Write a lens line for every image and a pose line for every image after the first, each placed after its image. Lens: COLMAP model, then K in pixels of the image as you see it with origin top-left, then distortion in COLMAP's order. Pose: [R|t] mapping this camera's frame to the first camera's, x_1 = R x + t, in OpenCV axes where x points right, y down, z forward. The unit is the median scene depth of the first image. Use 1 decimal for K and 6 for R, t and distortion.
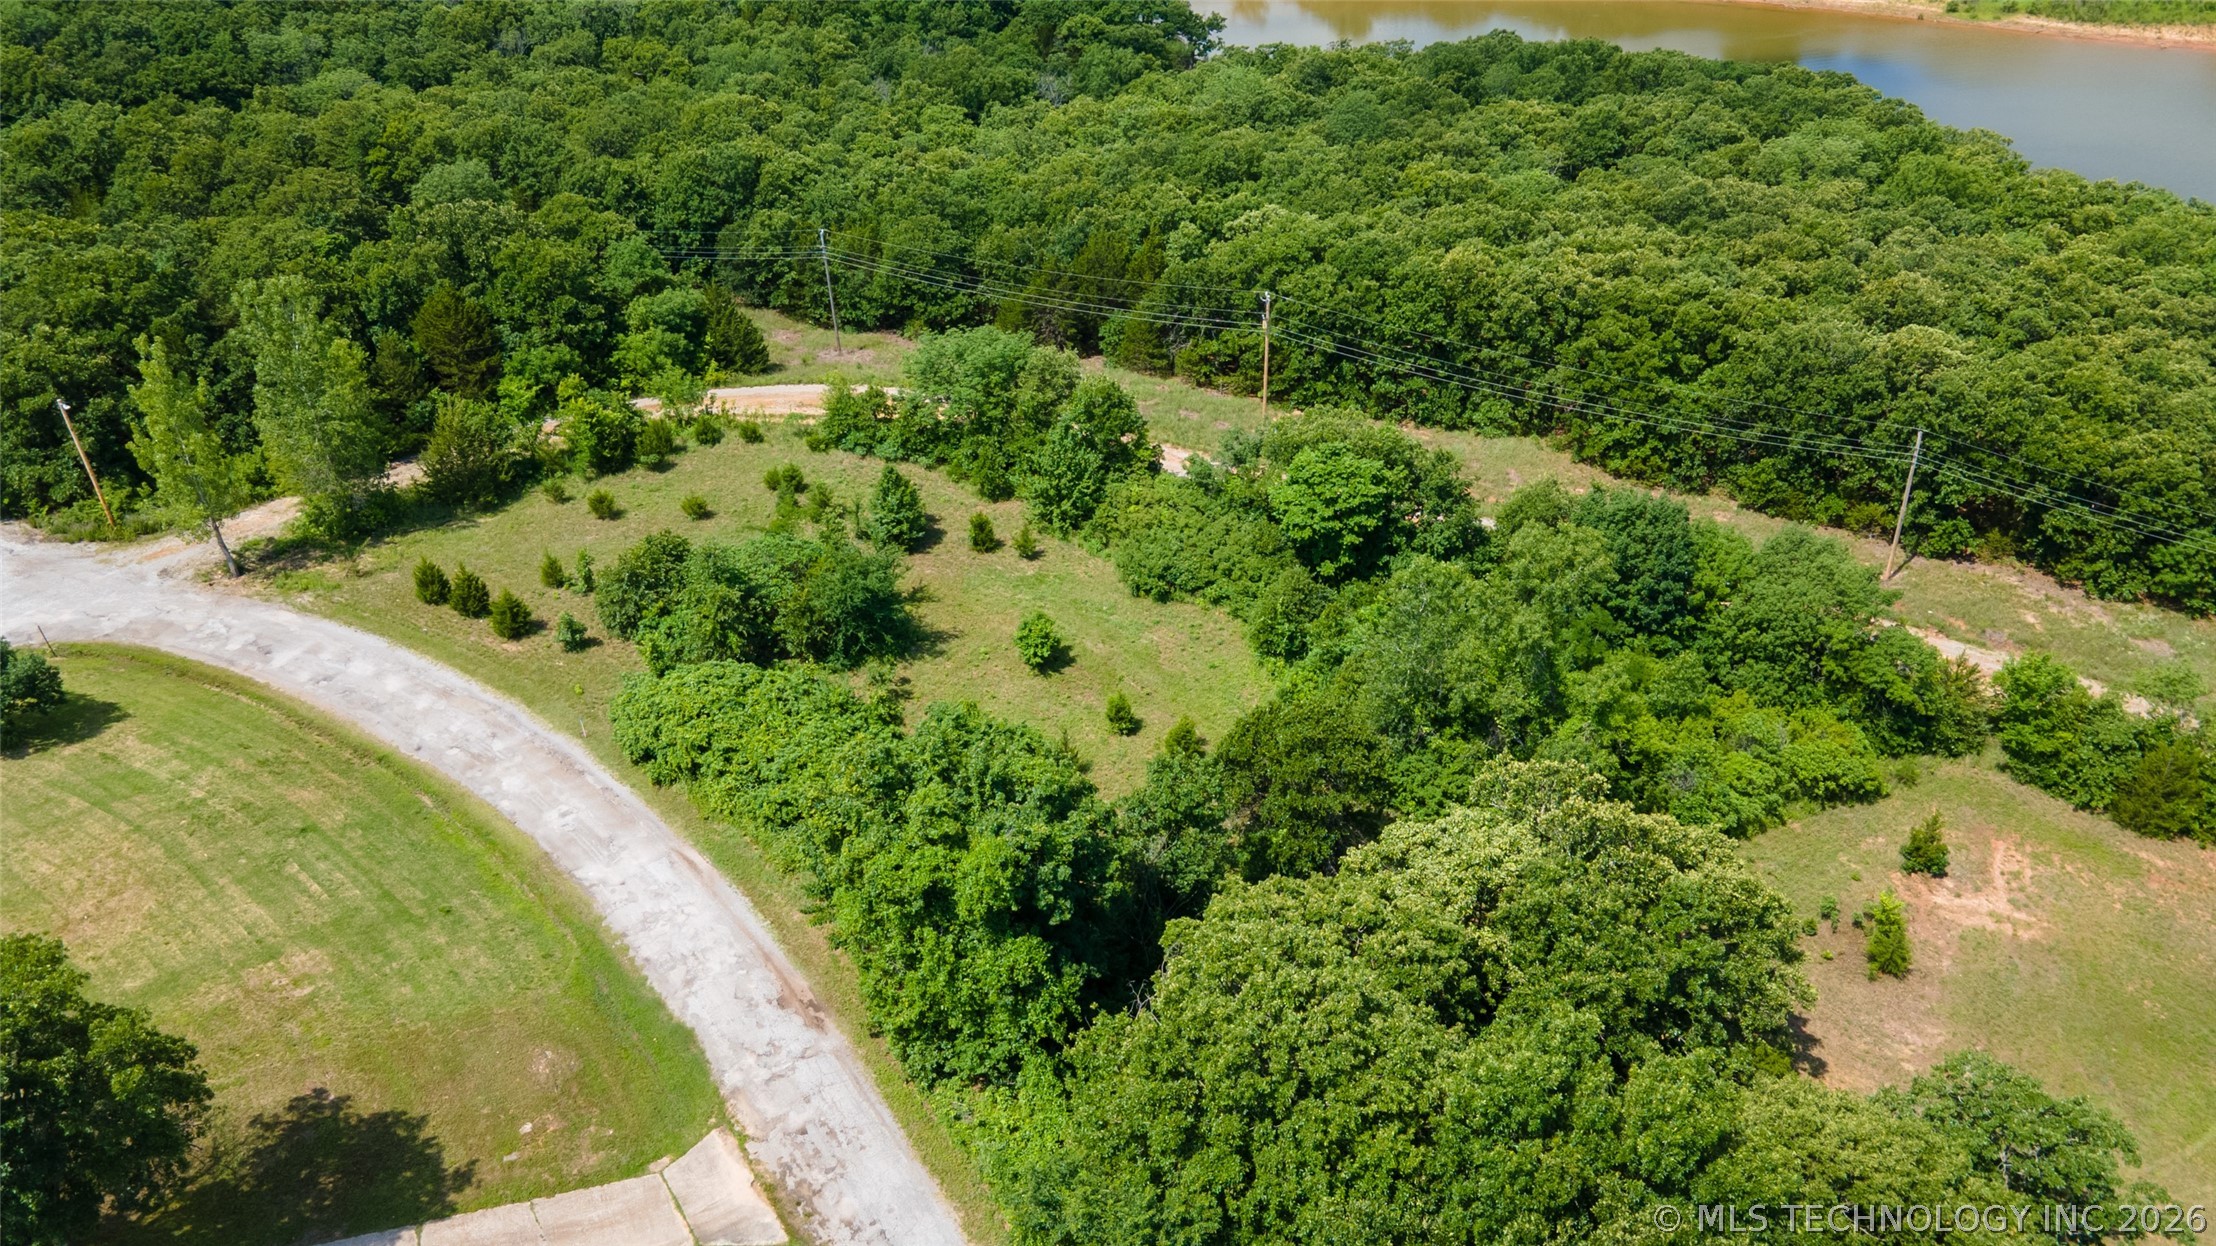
lens RADIAL K [[1616.1, 0, 1121.5], [0, 1616.1, 630.1], [0, 0, 1]] dist [0.031707, 0.011748]
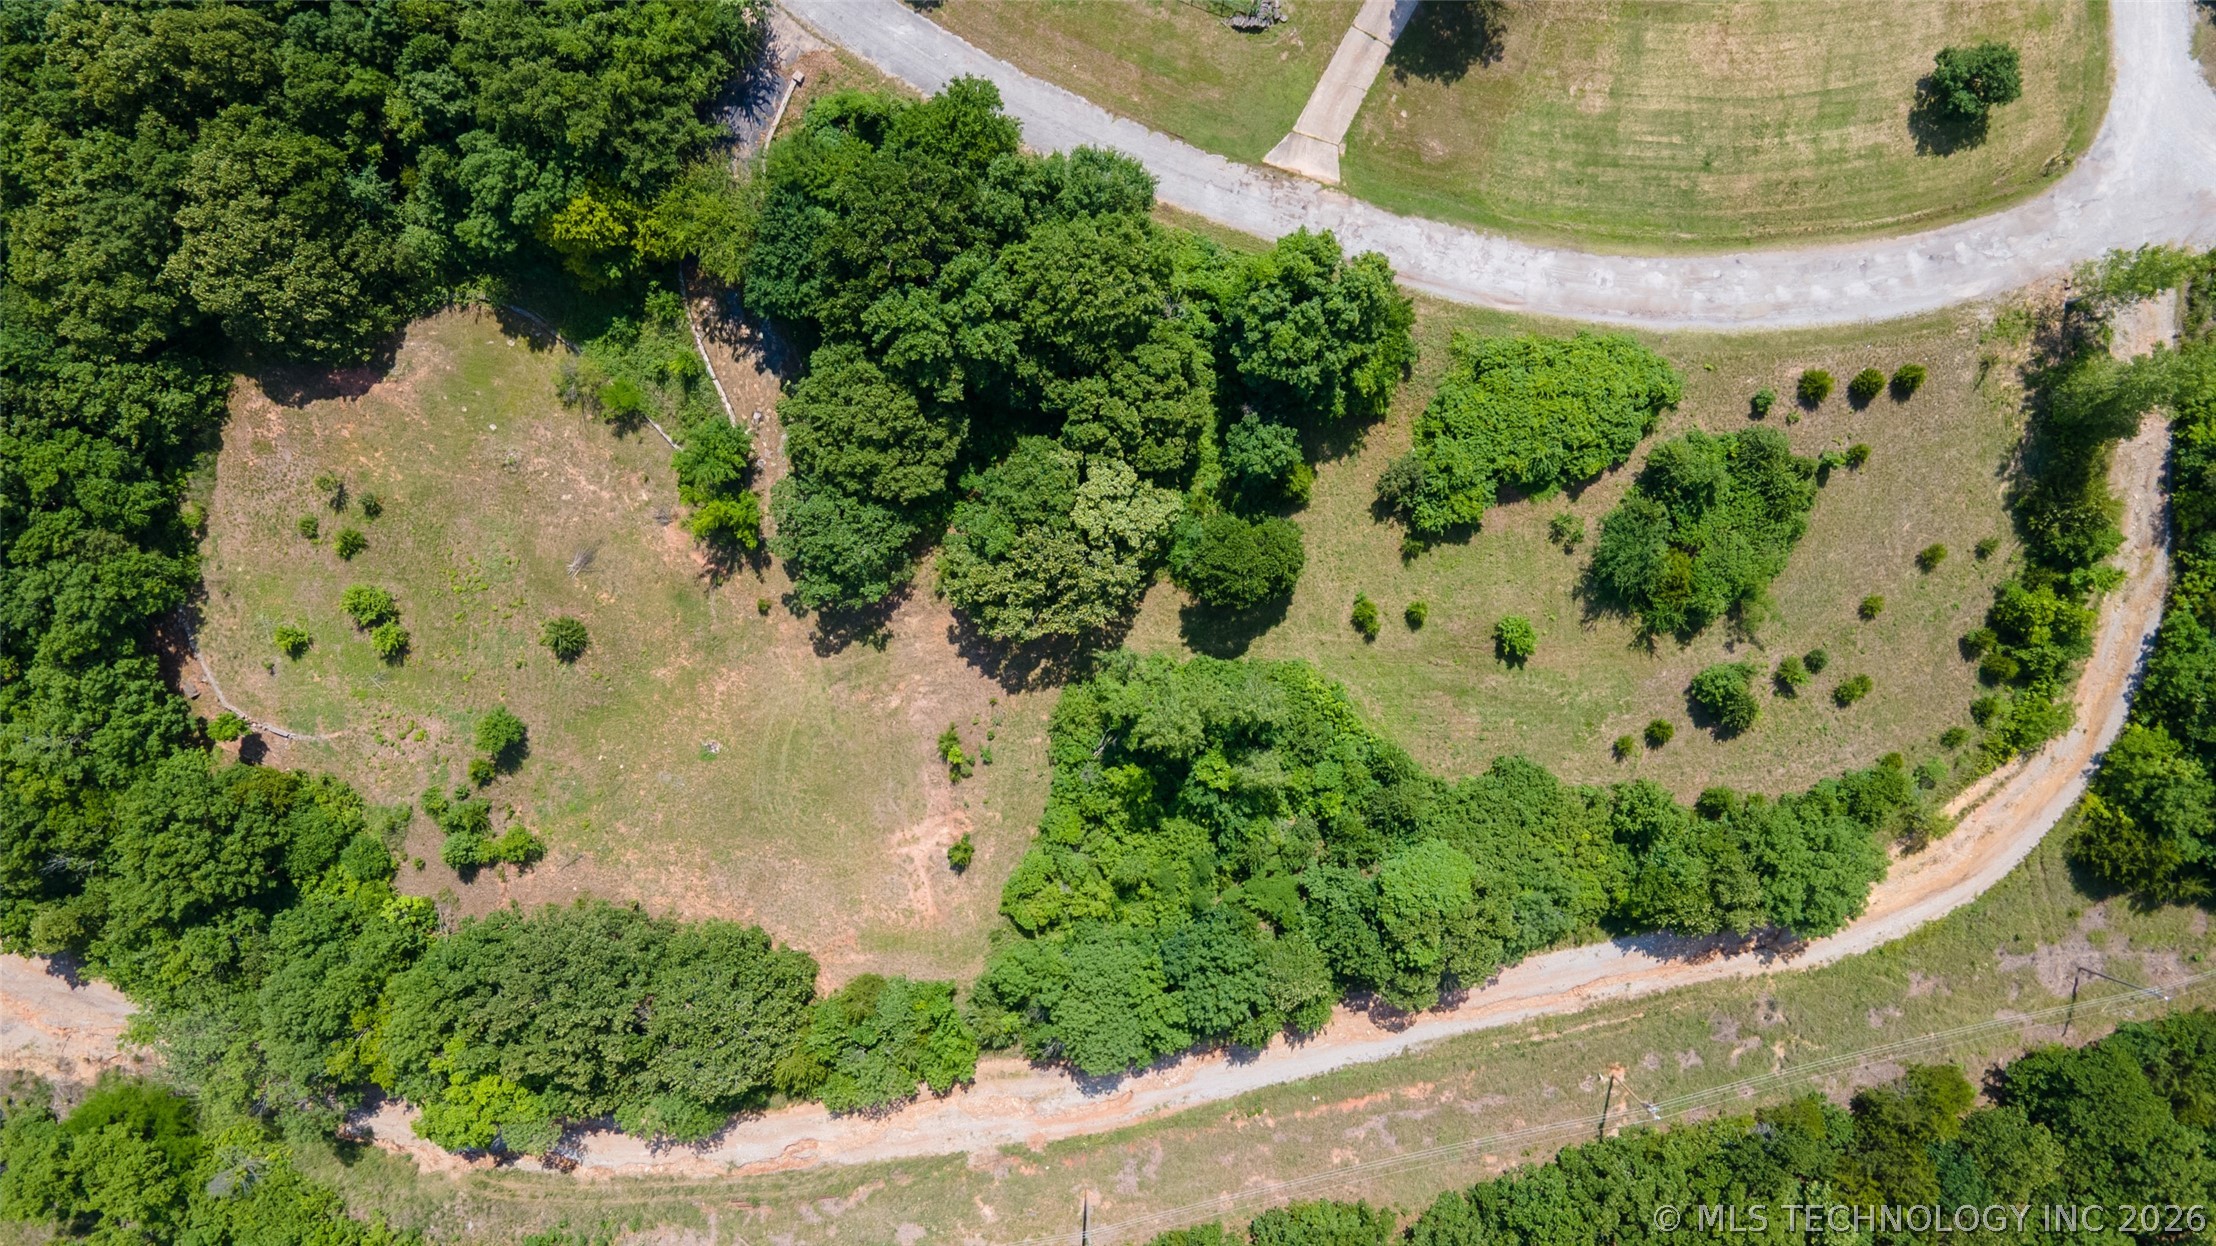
lens RADIAL K [[1616.1, 0, 1108.9], [0, 1616.1, 634.3], [0, 0, 1]] dist [0.031707, 0.011748]
pose [[-0.782144, 0.621616, 0.042939, 0.134110], [-0.321939, -0.462155, 0.826298, -0.858104], [0.533485, 0.632460, 0.561594, 0.036229]]
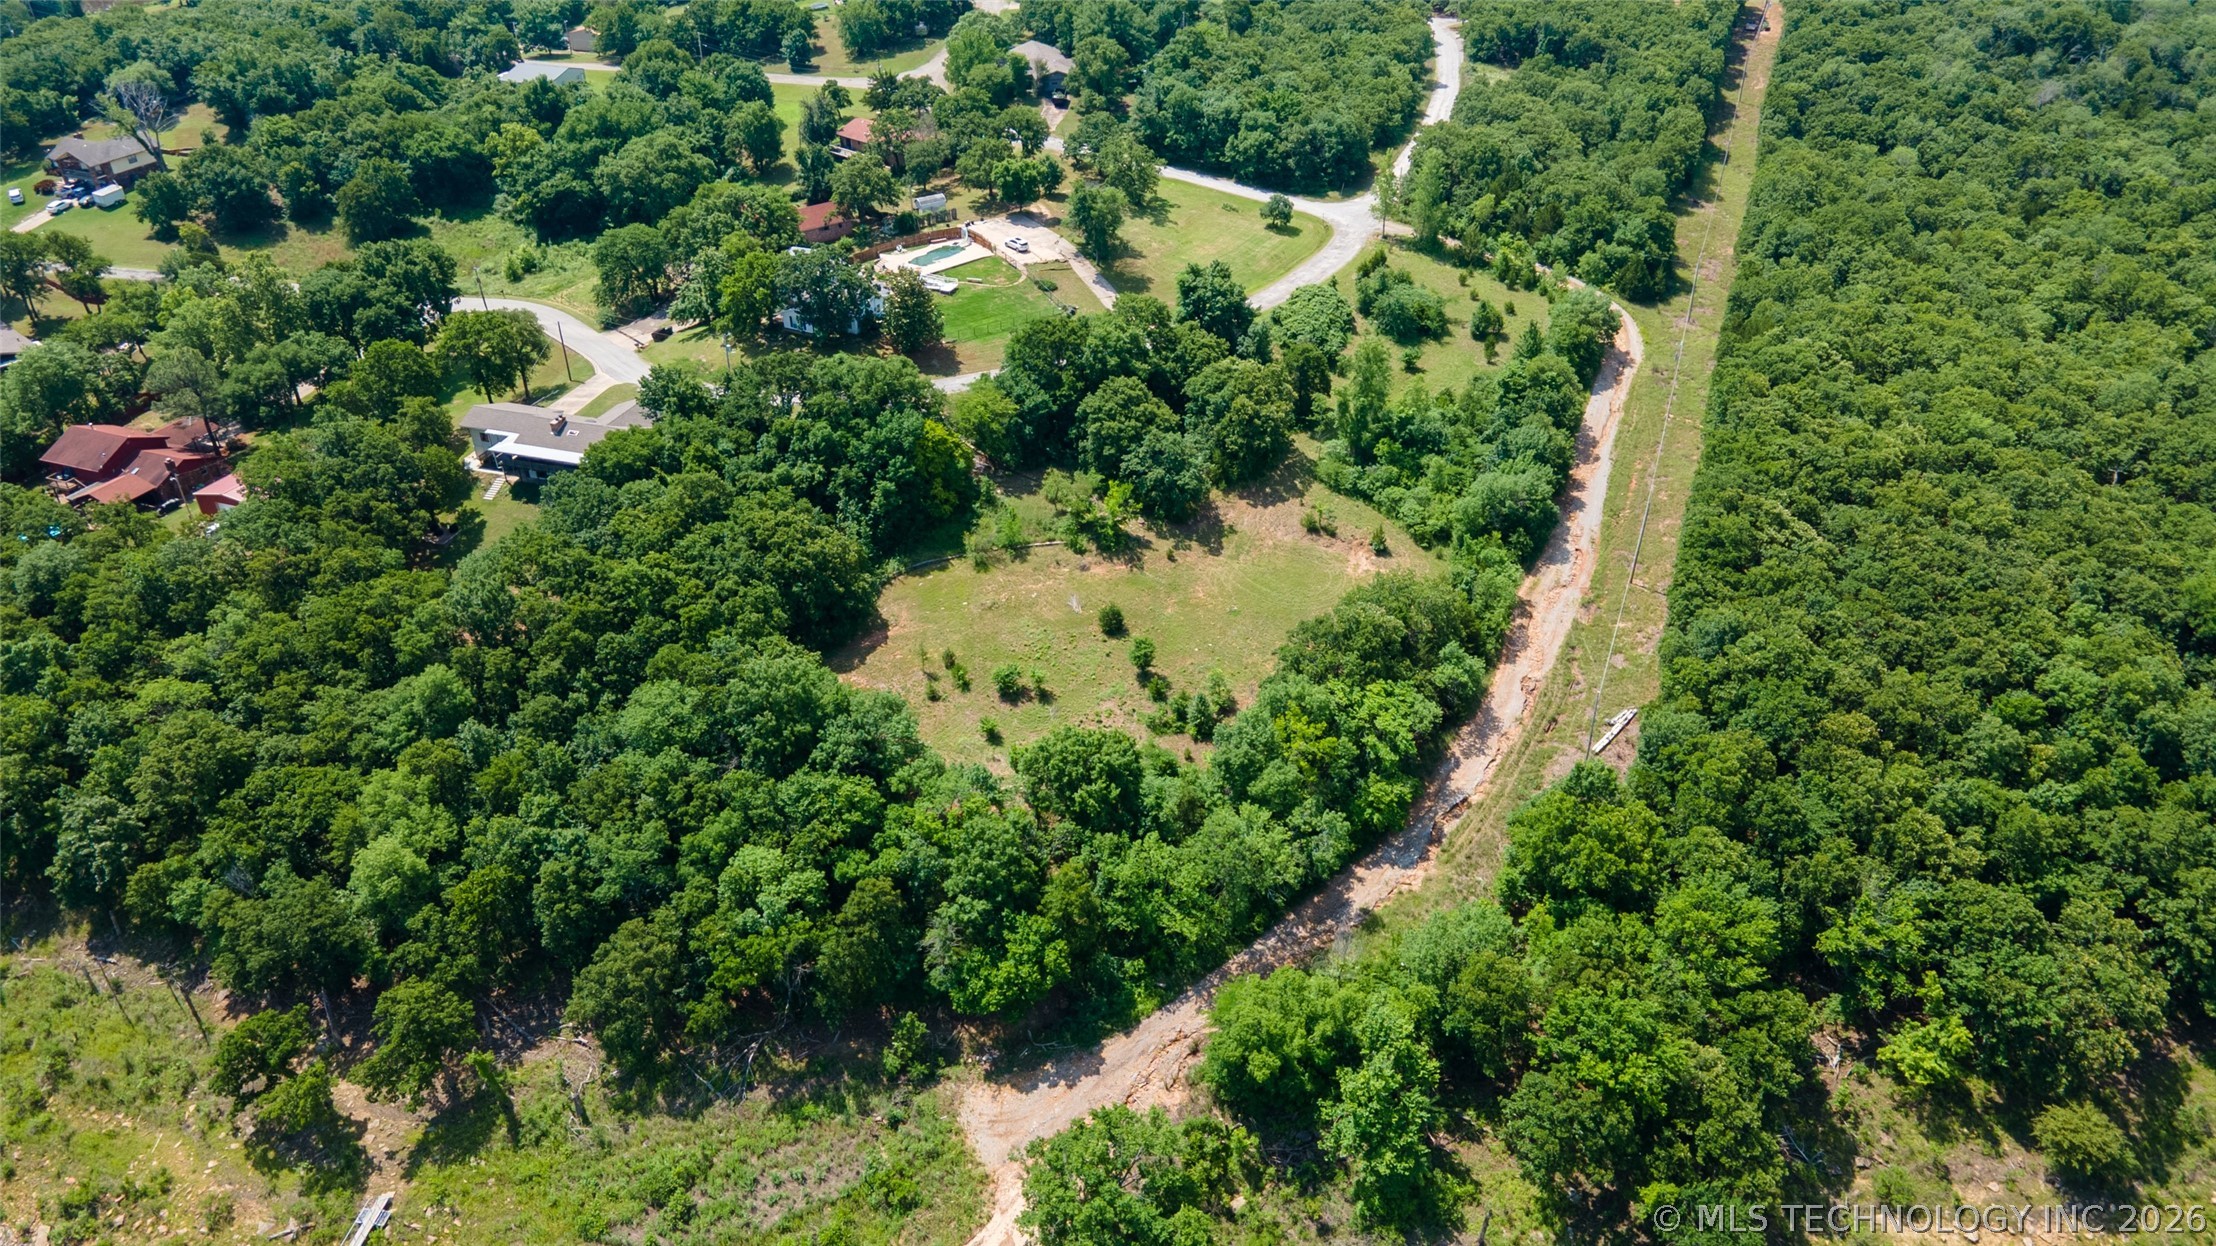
lens RADIAL K [[1616.1, 0, 1102.5], [0, 1616.1, 646.2], [0, 0, 1]] dist [0.031707, 0.011748]
pose [[0.058570, 0.553815, -0.830577, 1.947704], [-0.541139, 0.716775, 0.439774, -0.449858], [0.838891, 0.423701, 0.341672, -0.080407]]
